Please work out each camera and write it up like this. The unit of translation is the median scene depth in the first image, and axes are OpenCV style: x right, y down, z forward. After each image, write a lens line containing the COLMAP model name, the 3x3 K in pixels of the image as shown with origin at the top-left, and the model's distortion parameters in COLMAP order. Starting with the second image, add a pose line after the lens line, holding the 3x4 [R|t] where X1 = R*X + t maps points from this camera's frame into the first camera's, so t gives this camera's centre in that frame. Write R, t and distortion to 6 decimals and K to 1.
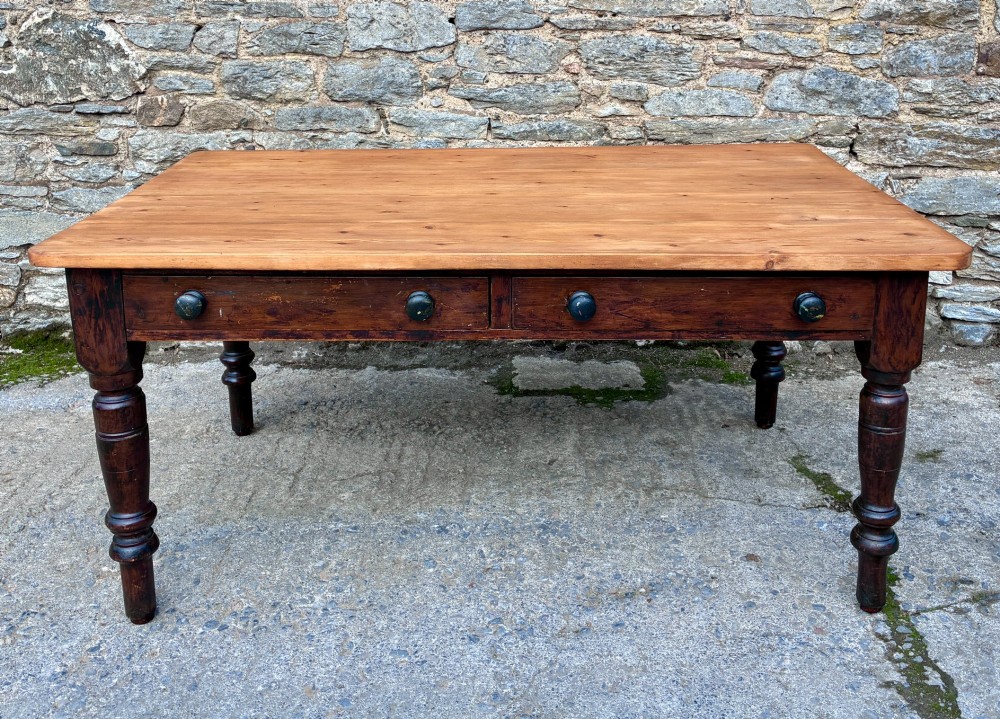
lens RADIAL K [[1026.8, 0, 520.3], [0, 1026.8, 221.2], [0, 0, 1]] dist [0.034470, -0.021356]
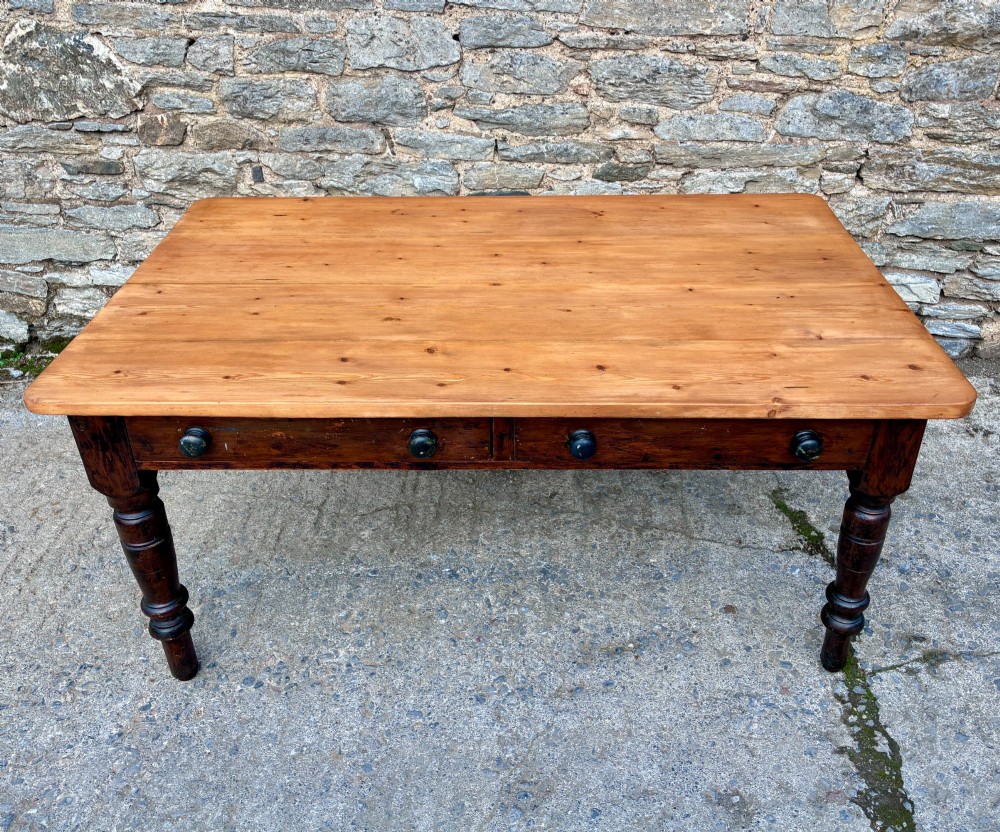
lens RADIAL K [[906.4, 0, 533.3], [0, 906.4, 396.8], [0, 0, 1]] dist [0.011851, 0.022764]
pose [[0.999965, 0.007680, 0.003320, 0.004530], [-0.008329, 0.951176, 0.308537, -0.137297], [-0.000788, -0.308554, 0.951206, 0.096079]]
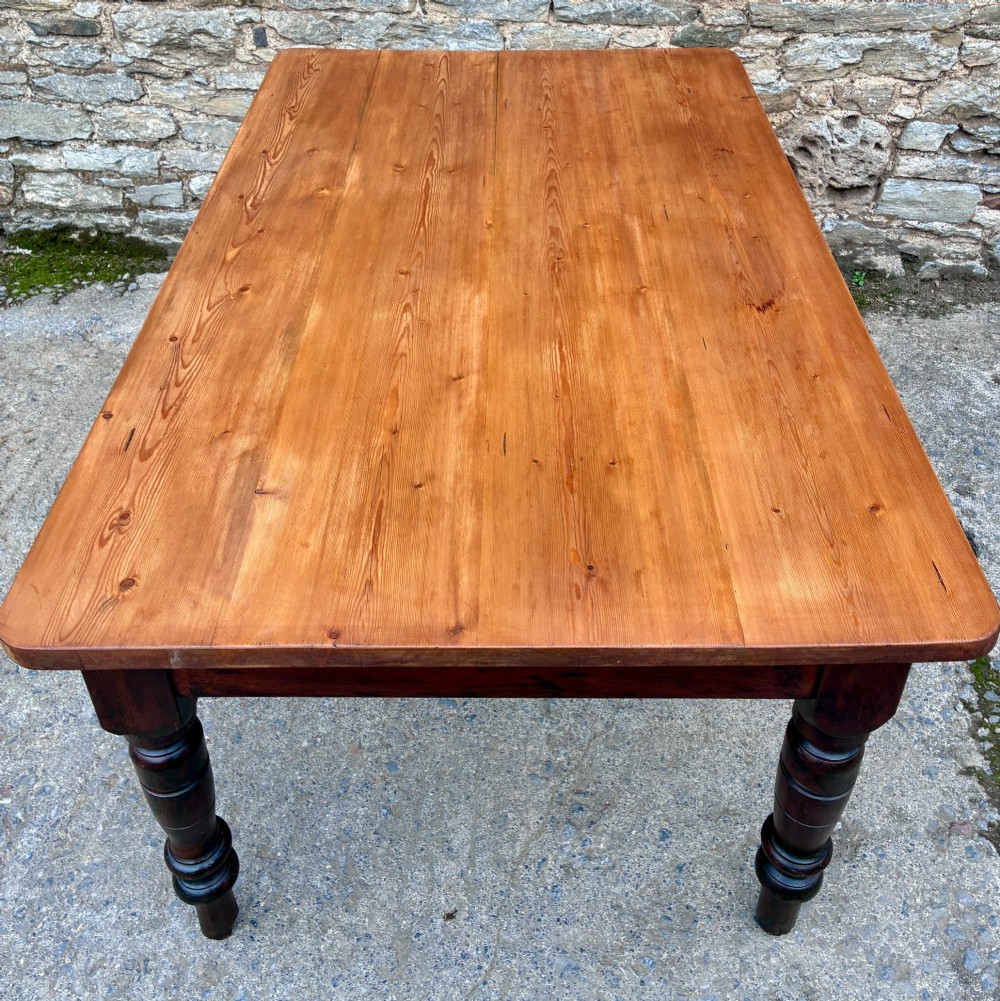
lens RADIAL K [[1059.2, 0, 508.2], [0, 1059.2, 368.6], [0, 0, 1]] dist [0.005980, 0.038460]
pose [[0.998180, 0.031685, -0.051315, -0.012932], [-0.009896, 0.925388, 0.378891, -0.146450], [0.059491, -0.377693, 0.924018, 0.132671]]
